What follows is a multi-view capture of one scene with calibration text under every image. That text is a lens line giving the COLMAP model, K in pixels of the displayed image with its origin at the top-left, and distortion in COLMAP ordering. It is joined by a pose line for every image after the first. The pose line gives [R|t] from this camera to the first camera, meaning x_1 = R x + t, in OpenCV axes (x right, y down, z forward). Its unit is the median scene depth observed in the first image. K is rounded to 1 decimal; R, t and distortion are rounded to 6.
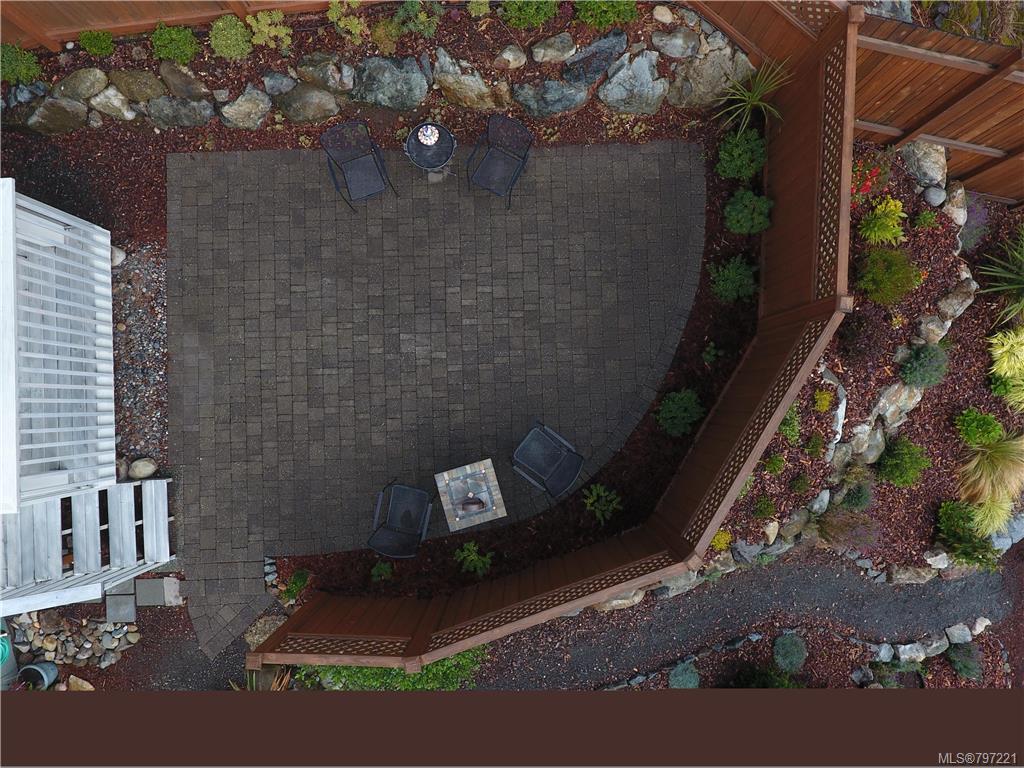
lens RADIAL K [[601.1, 0, 510.9], [0, 601.1, 382.3], [0, 0, 1]] dist [-0.004070, -0.001180]
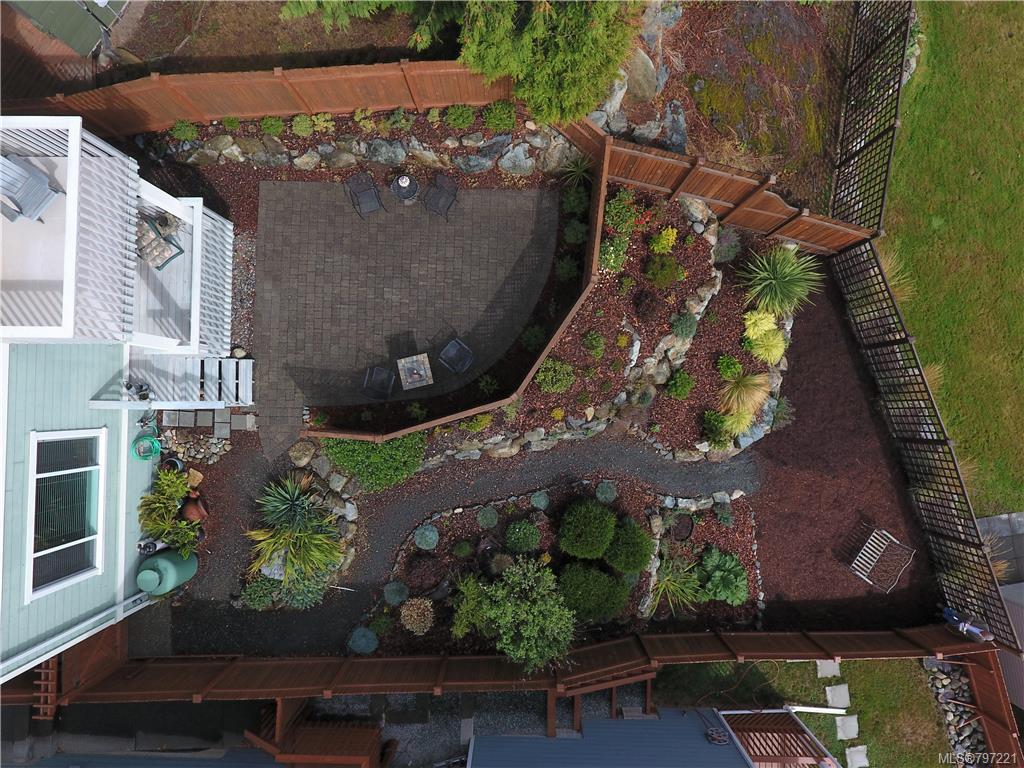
lens RADIAL K [[601.1, 0, 511.7], [0, 601.1, 382.0], [0, 0, 1]] dist [-0.004070, -0.001180]
pose [[0.998482, 0.054968, 0.003376, 0.209755], [-0.054981, 0.998480, 0.003828, 0.175084], [-0.003161, -0.004008, 0.999987, -0.817025]]
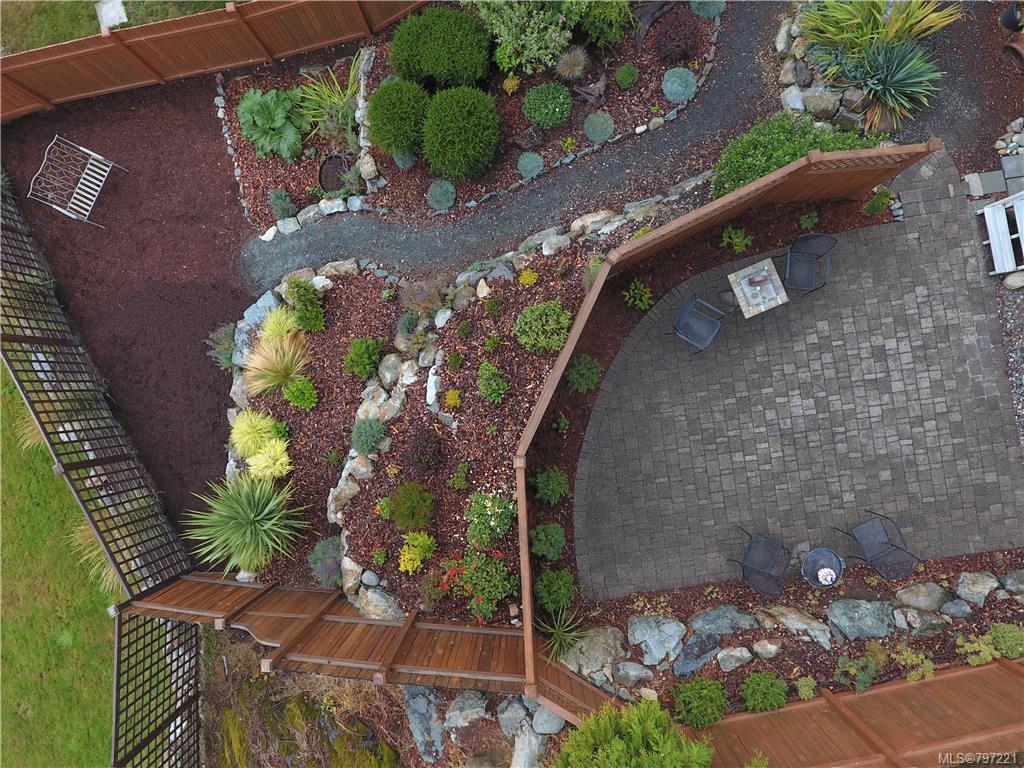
lens RADIAL K [[601.1, 0, 514.4], [0, 601.1, 380.7], [0, 0, 1]] dist [-0.004070, -0.001180]
pose [[-0.993450, 0.109075, 0.034064, 0.373891], [-0.106717, -0.992182, 0.064696, -0.028441], [0.040854, 0.060637, 0.997323, -0.238743]]
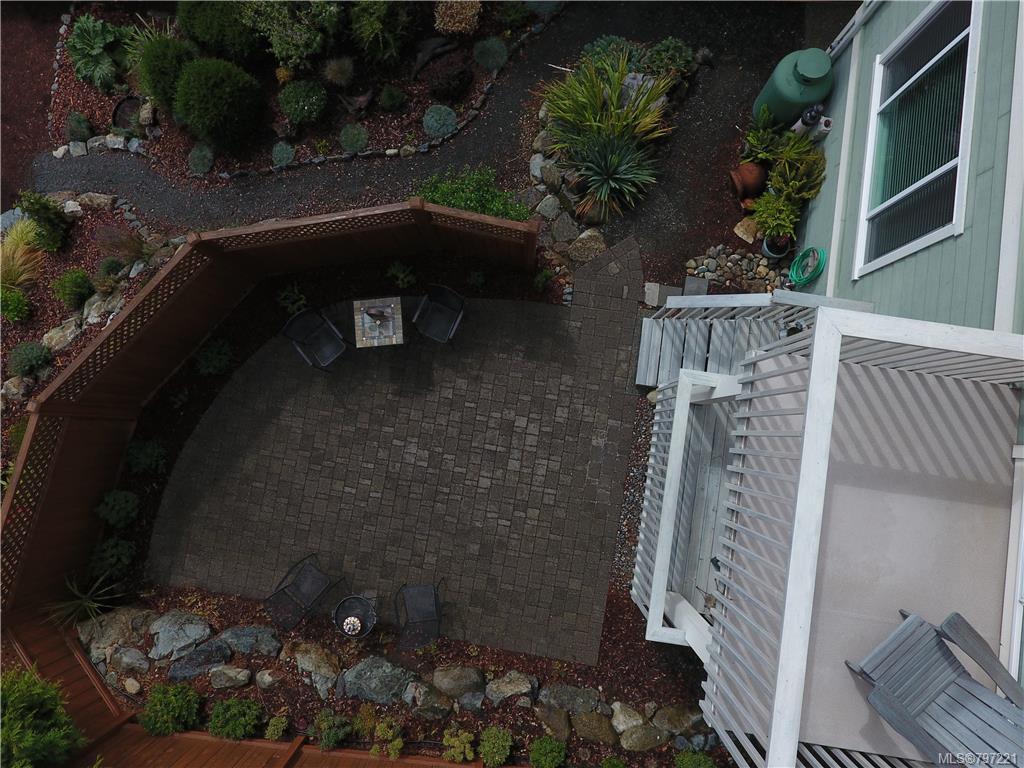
lens RADIAL K [[601.1, 0, 515.7], [0, 601.1, 380.5], [0, 0, 1]] dist [-0.004070, -0.001180]
pose [[-0.980437, -0.190804, 0.048337, -0.384403], [0.195172, -0.974220, 0.113154, -0.014448], [0.025500, 0.120374, 0.992401, -0.197212]]
